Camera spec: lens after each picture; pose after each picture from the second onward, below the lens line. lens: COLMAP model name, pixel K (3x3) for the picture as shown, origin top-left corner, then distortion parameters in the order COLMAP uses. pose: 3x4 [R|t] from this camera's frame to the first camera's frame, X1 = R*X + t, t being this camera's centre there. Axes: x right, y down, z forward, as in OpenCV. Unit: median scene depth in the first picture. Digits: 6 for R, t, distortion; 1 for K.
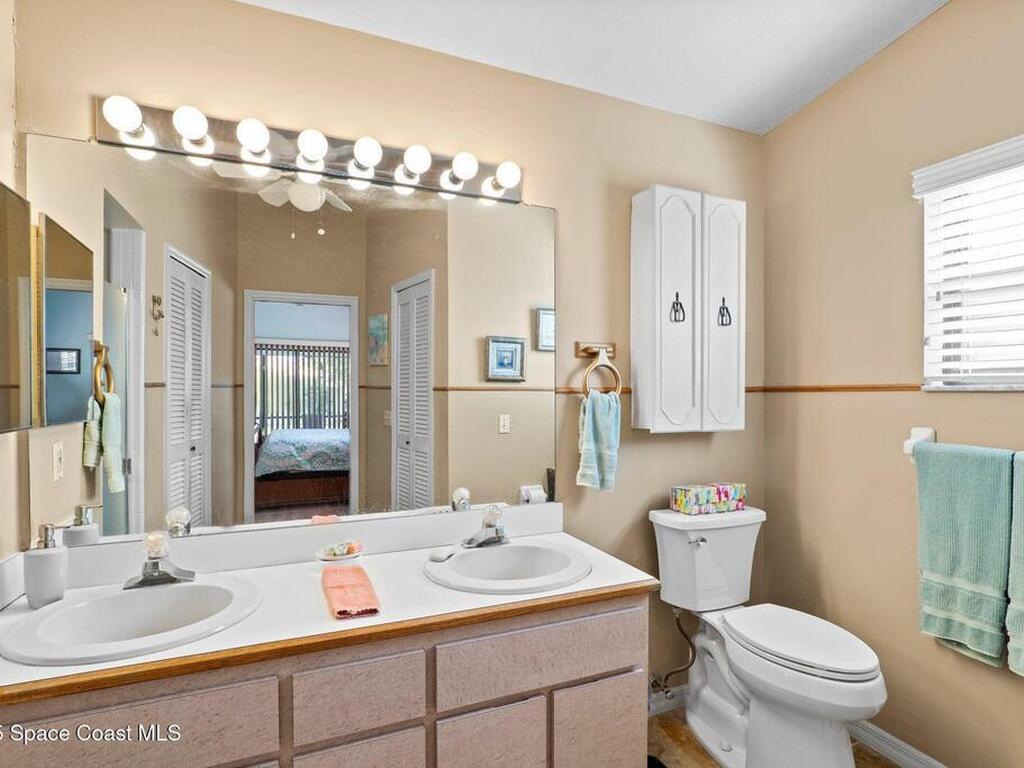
lens RADIAL K [[534.0, 0, 510.6], [0, 534.0, 404.0], [0, 0, 1]] dist [-0.015026, 0.000322]
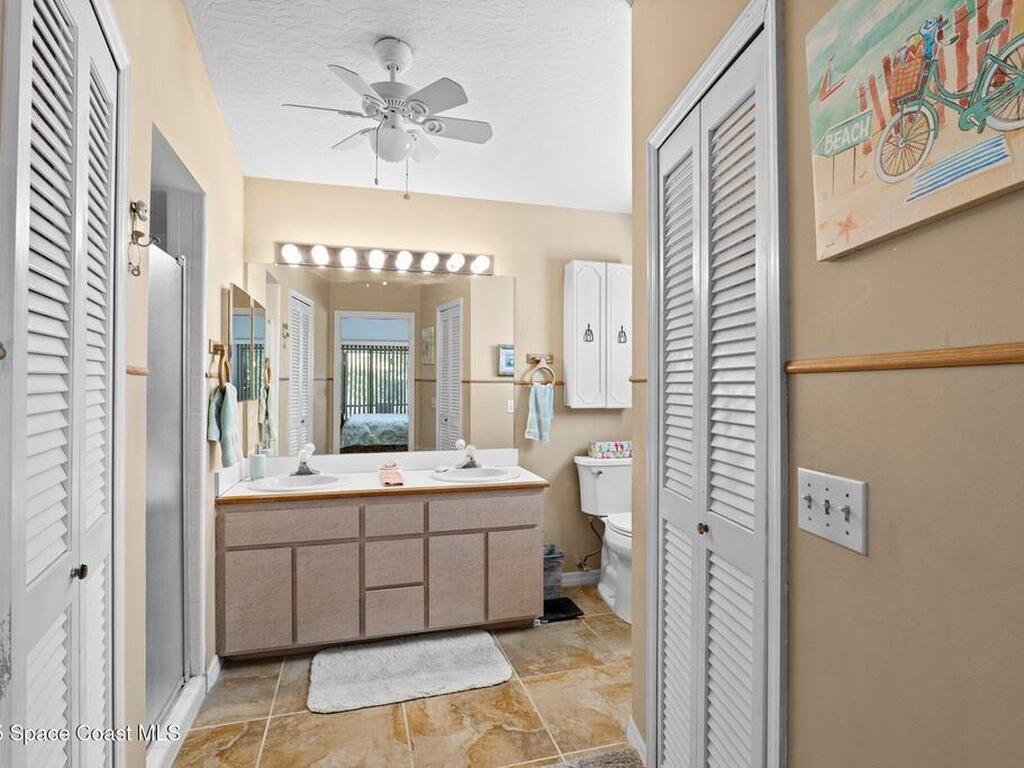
lens RADIAL K [[541.4, 0, 509.7], [0, 541.4, 386.1], [0, 0, 1]] dist [-0.009972, 0.001513]
pose [[0.991262, 0.001222, -0.131905, 0.288271], [-0.003640, 0.999830, -0.018091, 0.015828], [0.131861, 0.018413, 0.991097, -0.693701]]
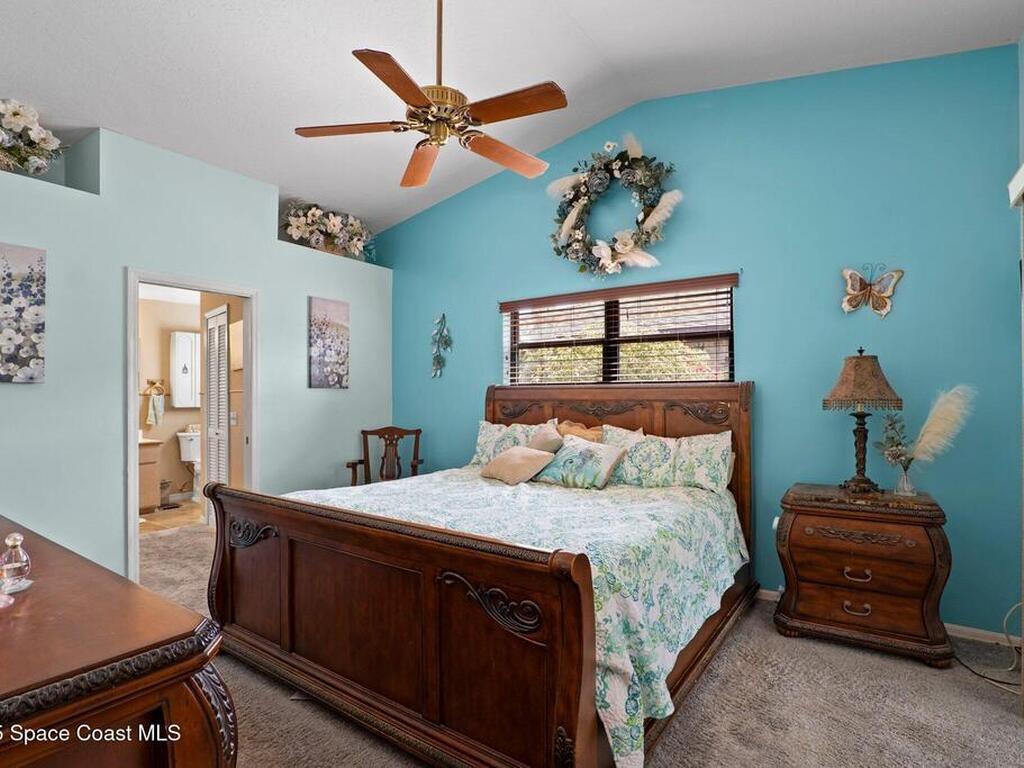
lens RADIAL K [[534.0, 0, 510.6], [0, 534.0, 404.0], [0, 0, 1]] dist [-0.015026, 0.000322]
pose [[0.853488, -0.002193, 0.521107, 0.315772], [0.006745, 0.999954, -0.006838, 0.065987], [-0.521068, 0.009351, 0.853464, -2.781609]]
